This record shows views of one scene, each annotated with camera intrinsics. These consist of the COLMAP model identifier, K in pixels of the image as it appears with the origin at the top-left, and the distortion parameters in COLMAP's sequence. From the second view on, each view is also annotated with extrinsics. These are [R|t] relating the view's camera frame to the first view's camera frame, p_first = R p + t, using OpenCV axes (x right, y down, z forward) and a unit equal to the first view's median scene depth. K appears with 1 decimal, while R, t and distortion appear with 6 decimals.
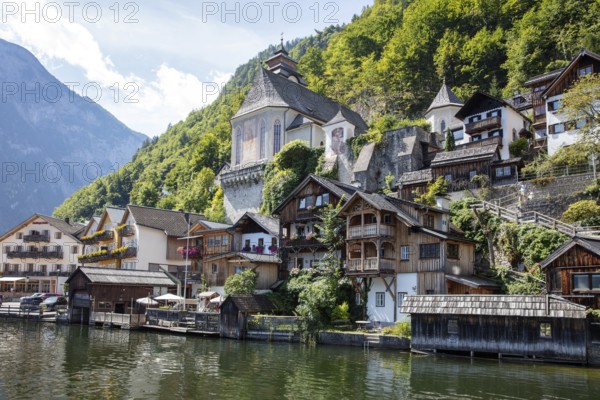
lens RADIAL K [[451.3, 0, 297.6], [0, 451.3, 261.8], [0, 0, 1]] dist [-0.027905, 0.004088]
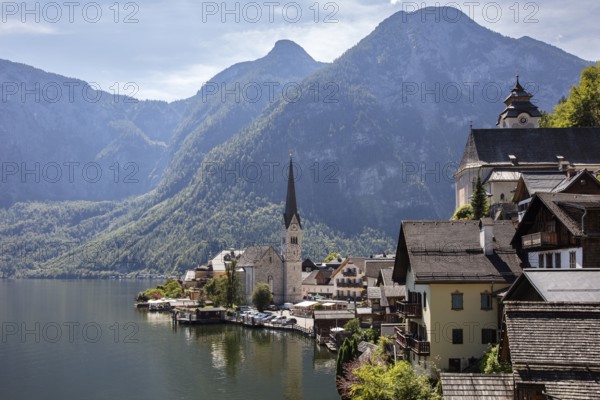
lens RADIAL K [[575.8, 0, 299.2], [0, 575.8, 218.7], [0, 0, 1]] dist [0.005319, 0.003355]
pose [[0.652524, -0.100081, -0.751130, 0.769866], [0.078230, 0.994841, -0.064593, -0.123715], [0.753719, -0.016613, 0.656987, -0.390861]]
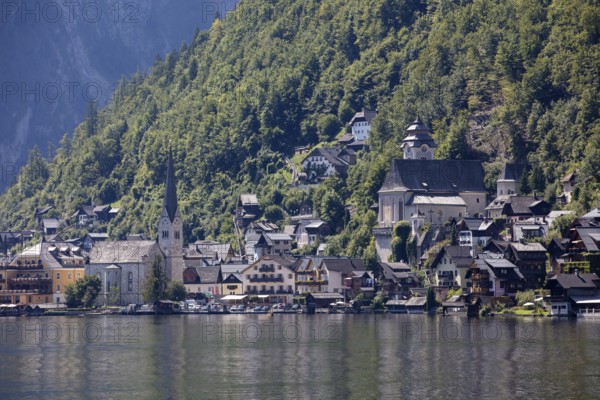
lens RADIAL K [[2913.7, 0, 300.0], [0, 2913.7, 200.0], [0, 0, 1]] dist [0.701514, 6.214250]
pose [[0.942357, -0.040554, -0.332143, 3.002149], [0.053085, 0.998176, 0.028738, -0.593780], [0.330372, -0.044713, 0.942791, -8.776667]]
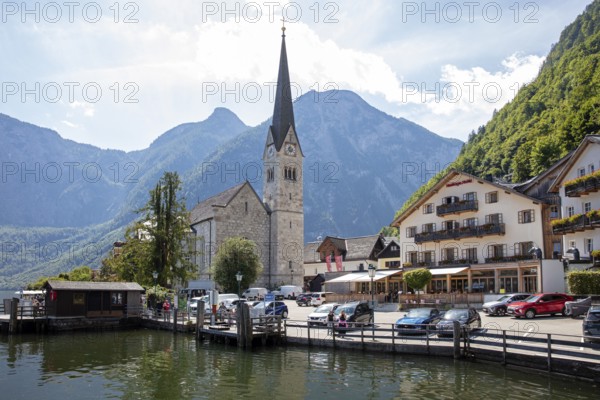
lens RADIAL K [[431.3, 0, 311.3], [0, 431.3, 271.4], [0, 0, 1]] dist [-0.067078, 0.002206]
pose [[0.781752, -0.056203, -0.621052, -0.371054], [0.070431, 0.997515, -0.001617, 0.023873], [0.619599, -0.042477, 0.783768, 0.392319]]
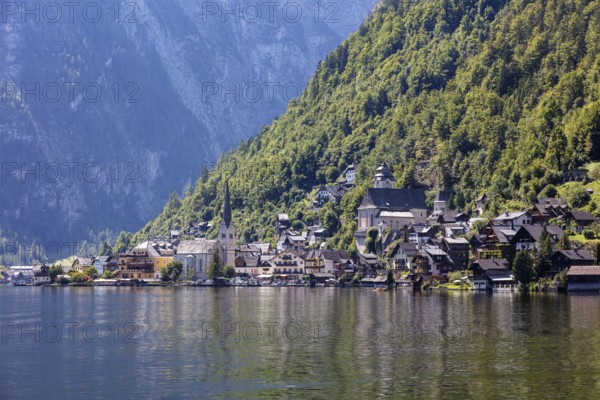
lens RADIAL K [[1412.7, 0, 300.0], [0, 1412.7, 200.0], [0, 0, 1]] dist [-0.036829, -0.223428]
pose [[0.933738, -0.042703, -0.355401, 2.318482], [0.048135, 0.998820, 0.006451, -0.426418], [0.354706, -0.023131, 0.934692, -6.375918]]
